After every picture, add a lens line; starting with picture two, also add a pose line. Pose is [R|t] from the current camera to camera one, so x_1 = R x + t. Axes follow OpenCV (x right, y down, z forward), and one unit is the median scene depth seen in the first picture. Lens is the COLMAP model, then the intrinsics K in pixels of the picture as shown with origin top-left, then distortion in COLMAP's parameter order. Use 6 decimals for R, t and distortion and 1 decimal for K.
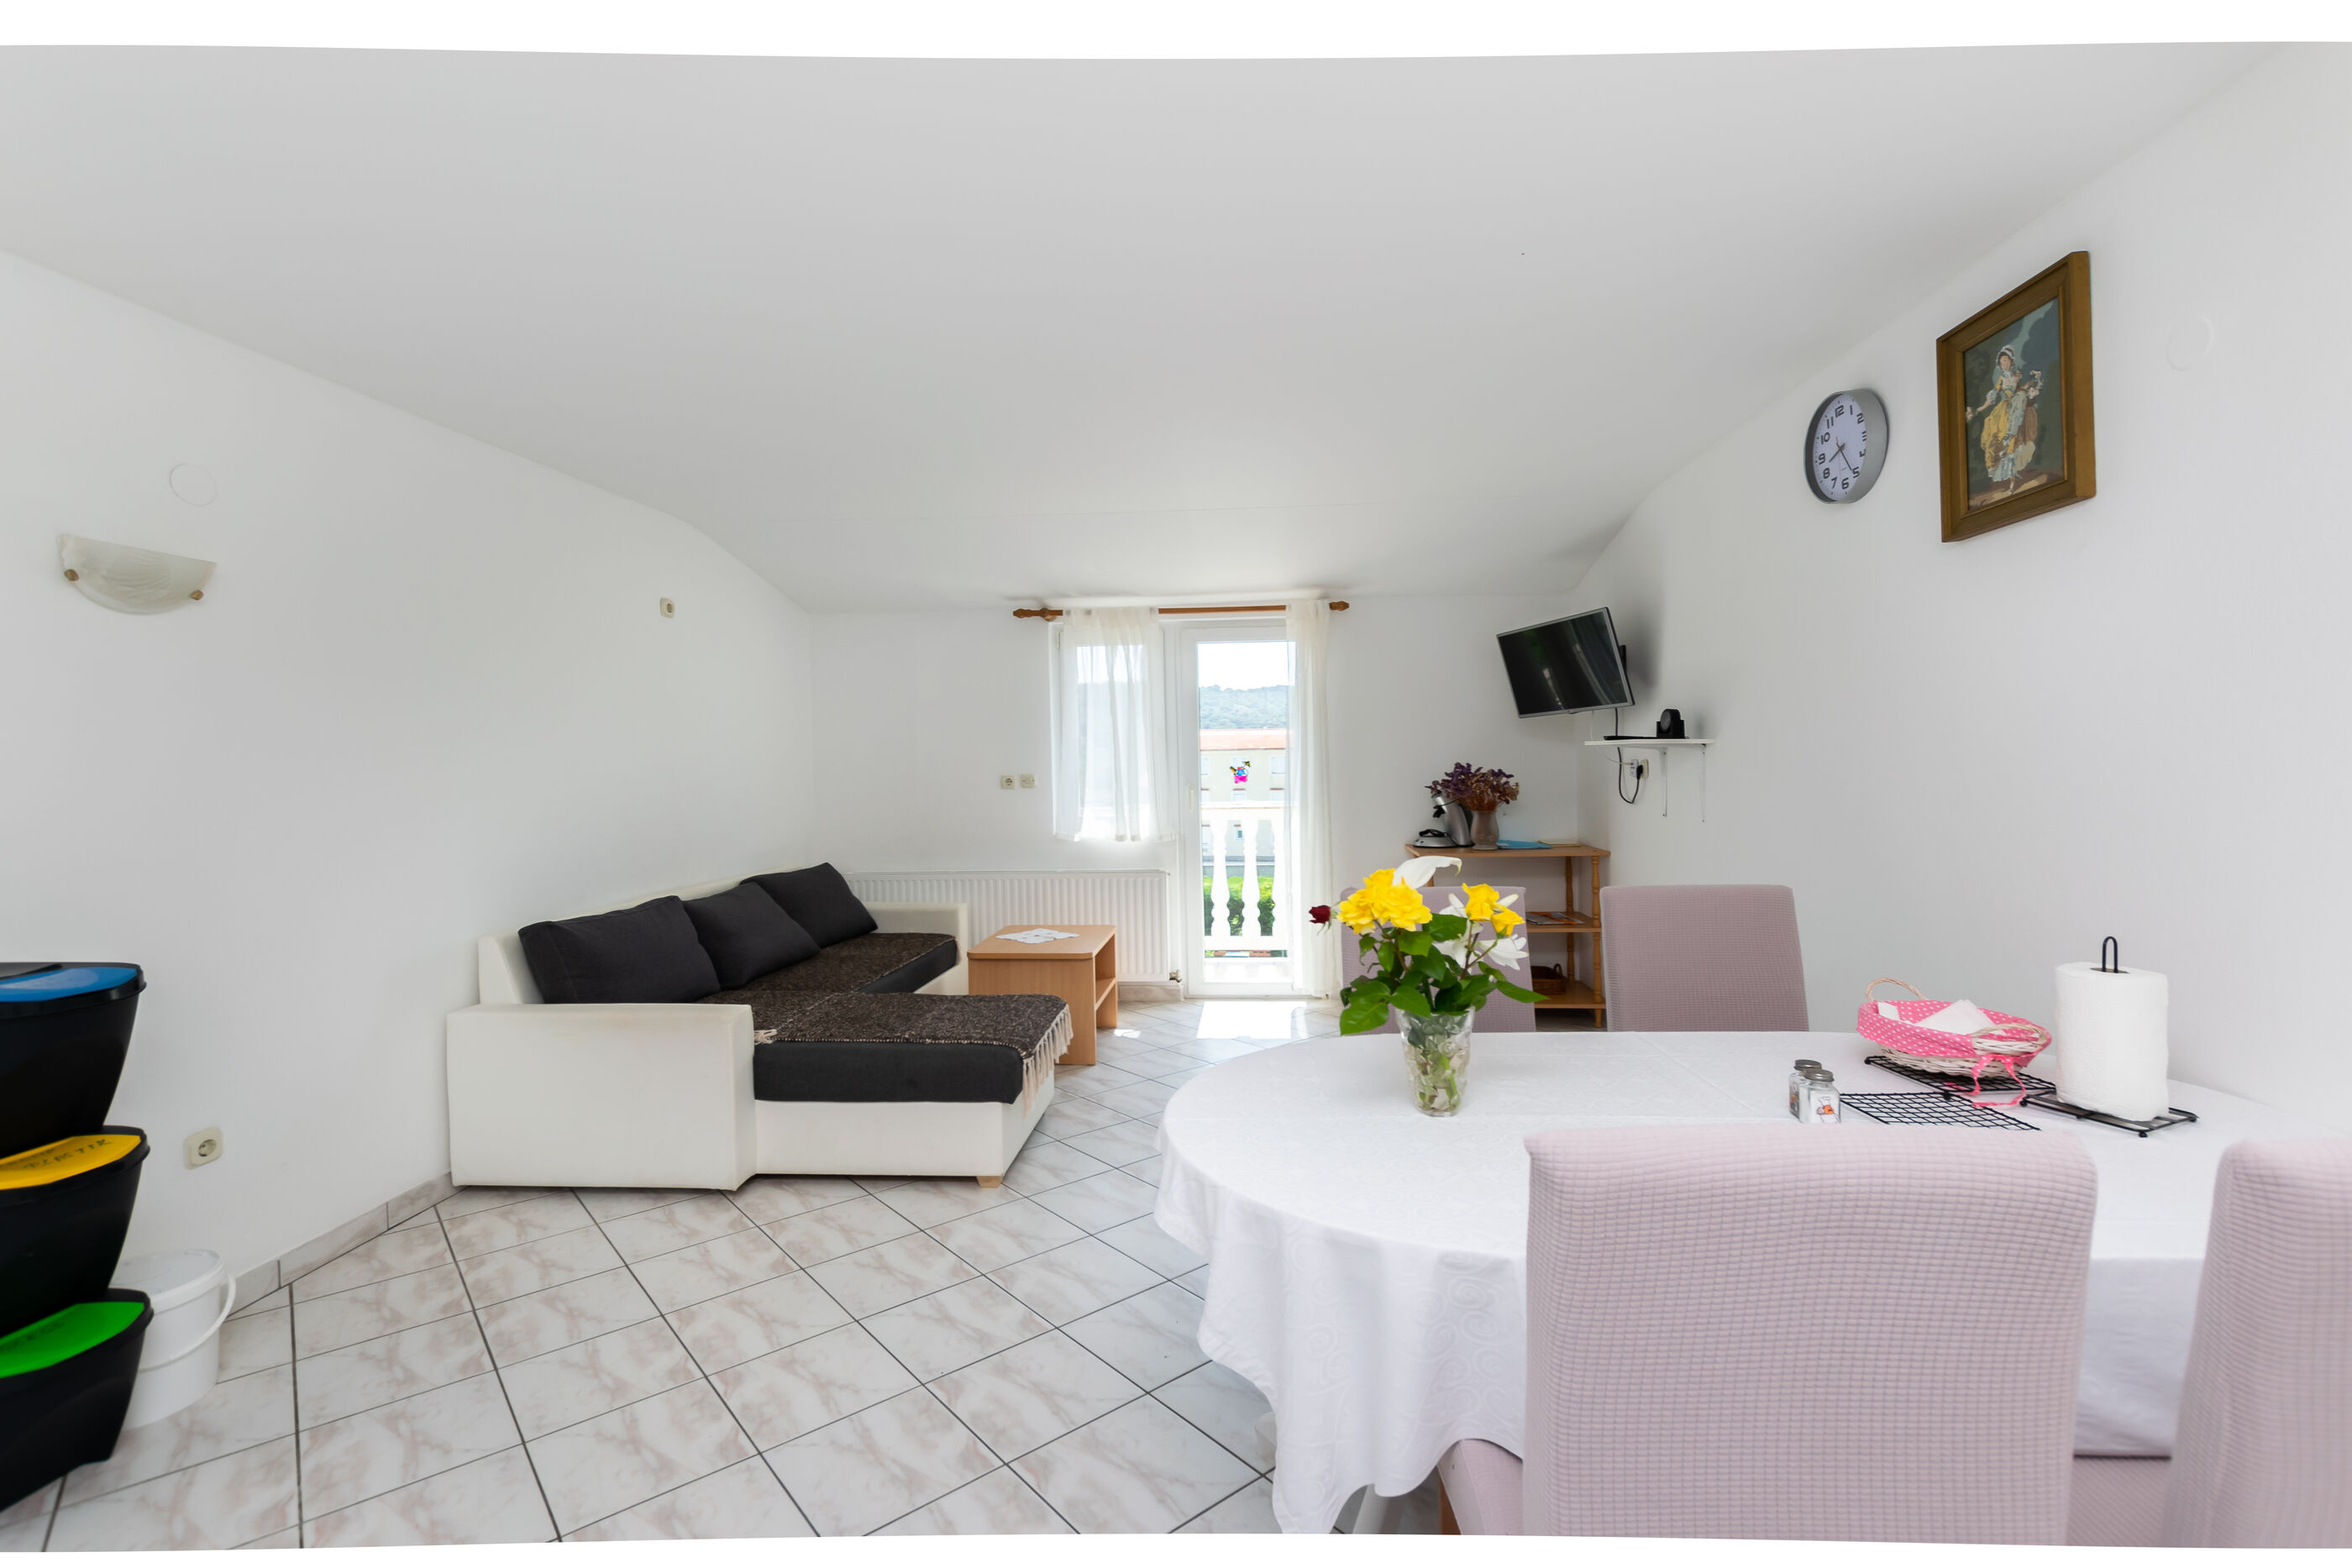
lens RADIAL K [[990.6, 0, 1182.5], [0, 990.6, 779.9], [0, 0, 1]] dist [-0.000031, -0.000001]
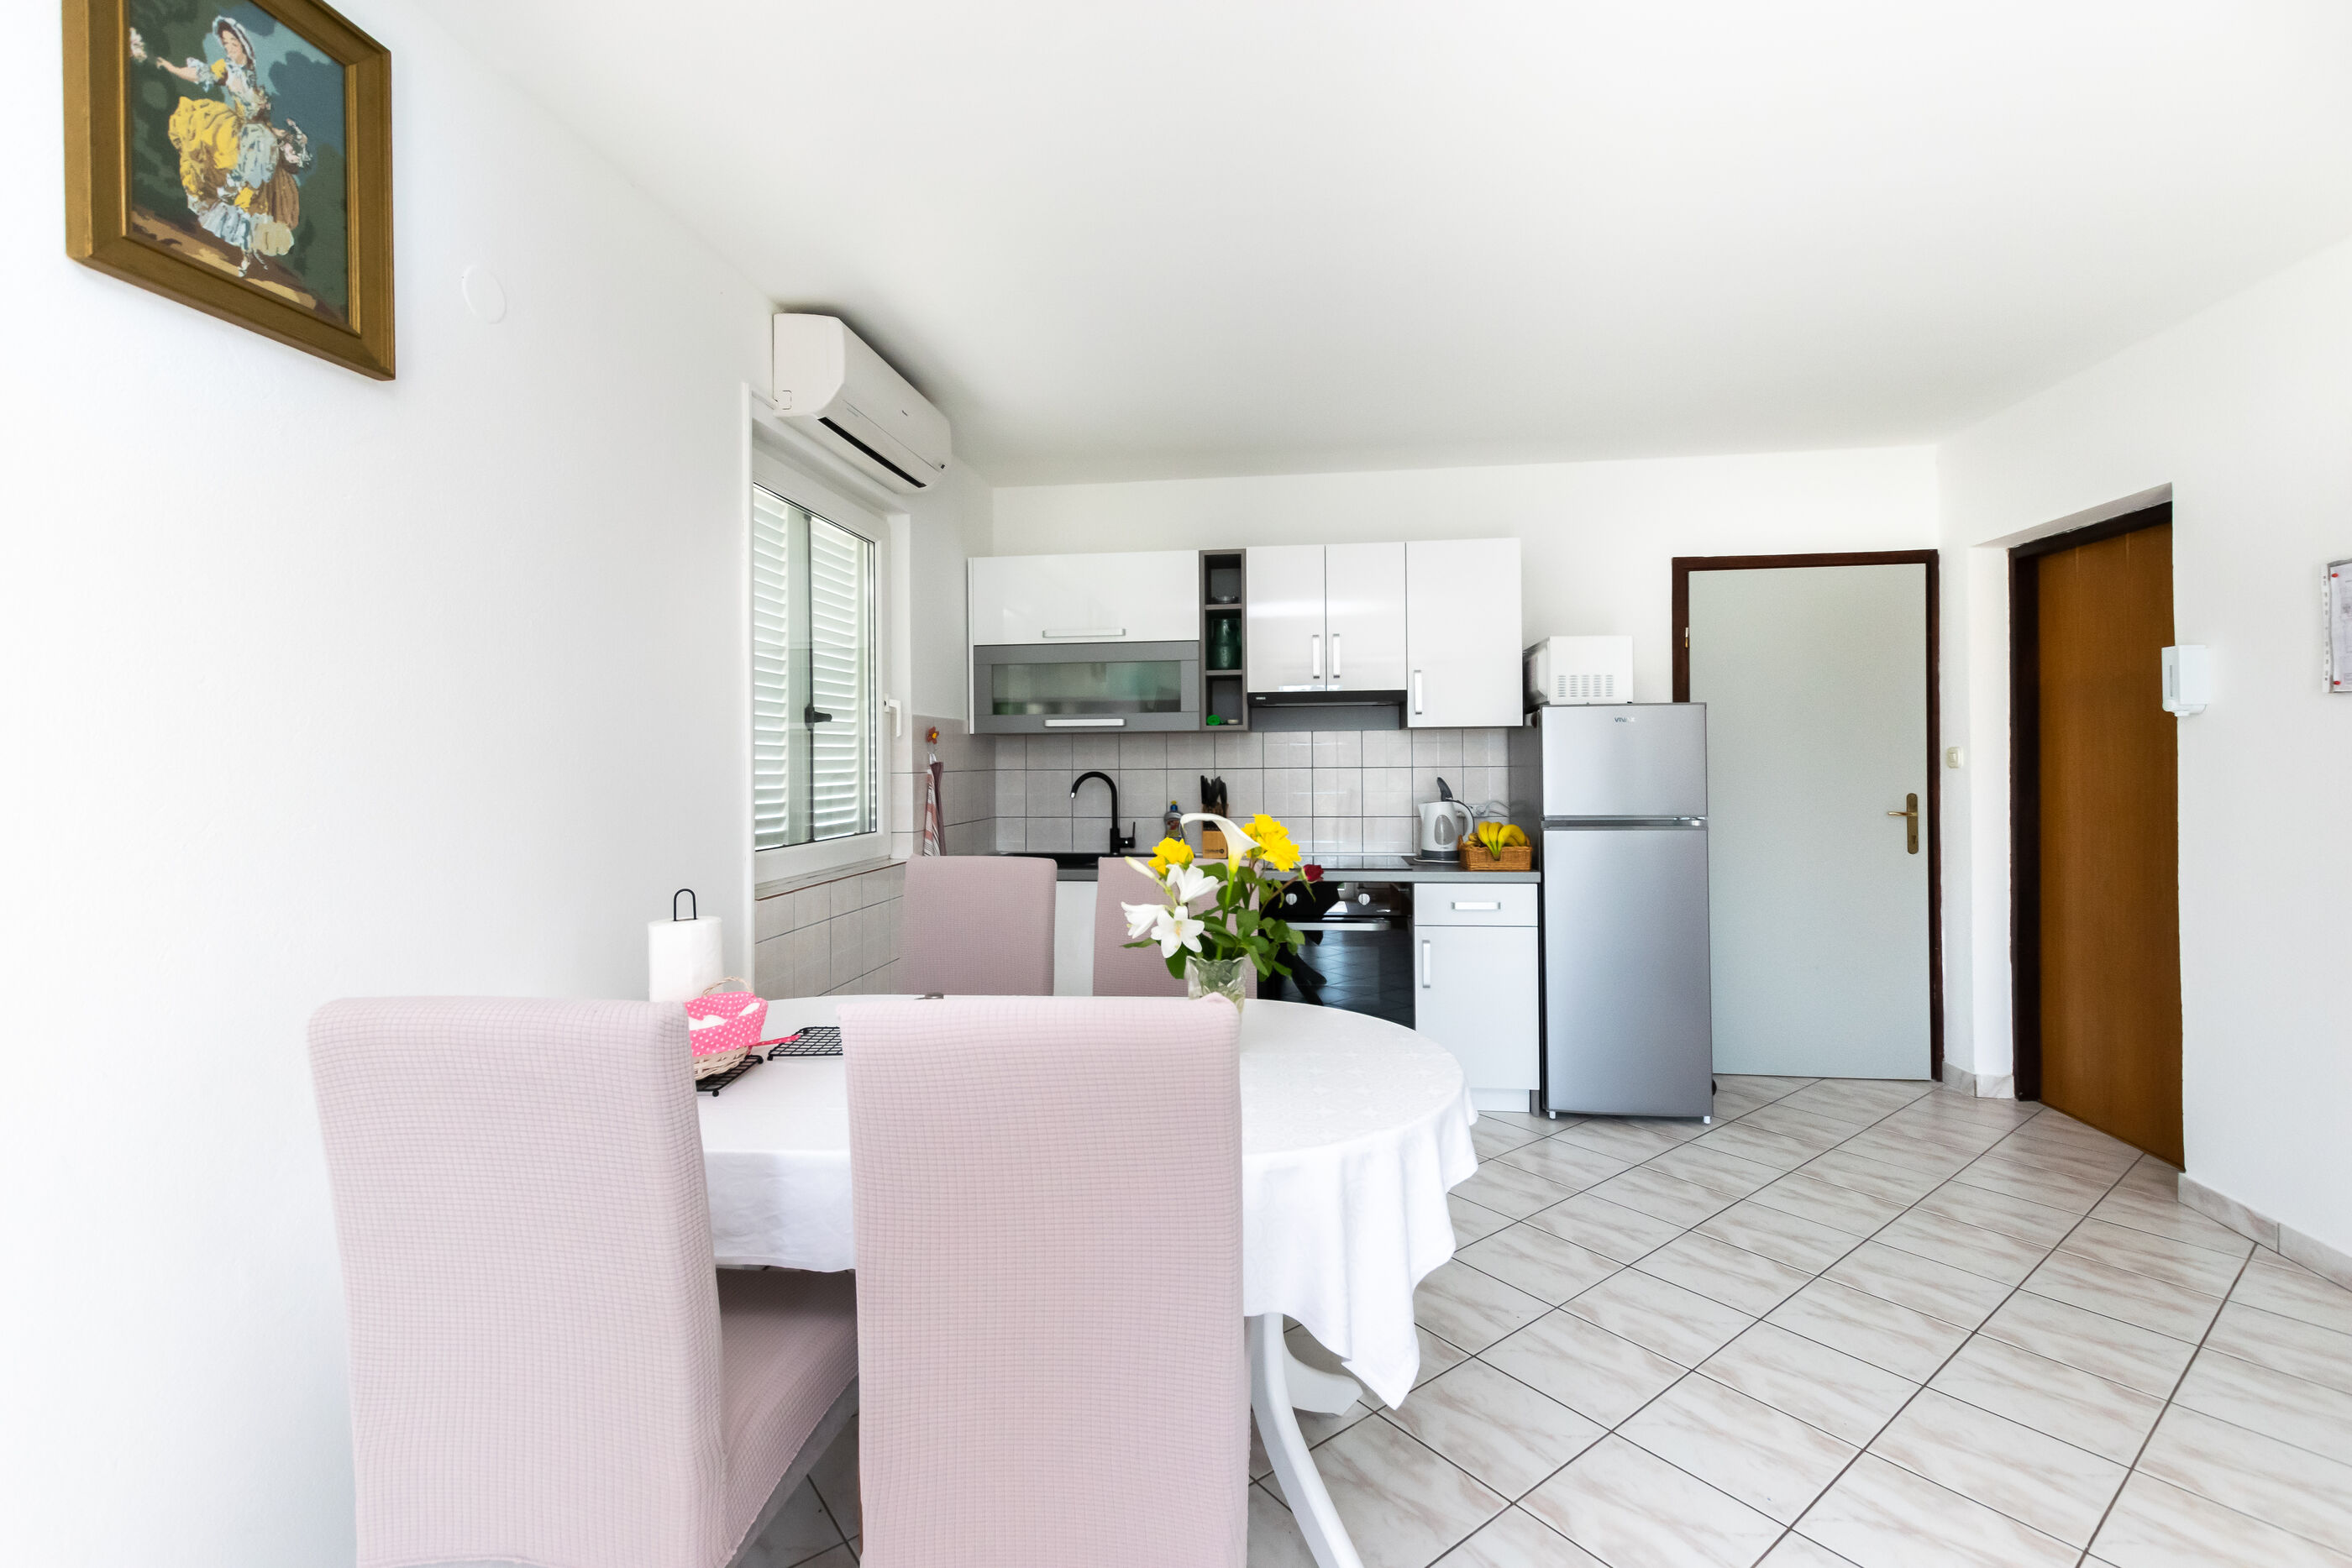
lens RADIAL K [[1043.1, 0, 1178.5], [0, 1043.1, 762.3], [0, 0, 1]] dist [-0.000065, -0.000186]
pose [[-0.997547, 0.027256, 0.064474, 0.241713], [0.028134, 0.999523, 0.012755, 0.009245], [-0.064095, 0.014537, -0.997838, 1.568484]]
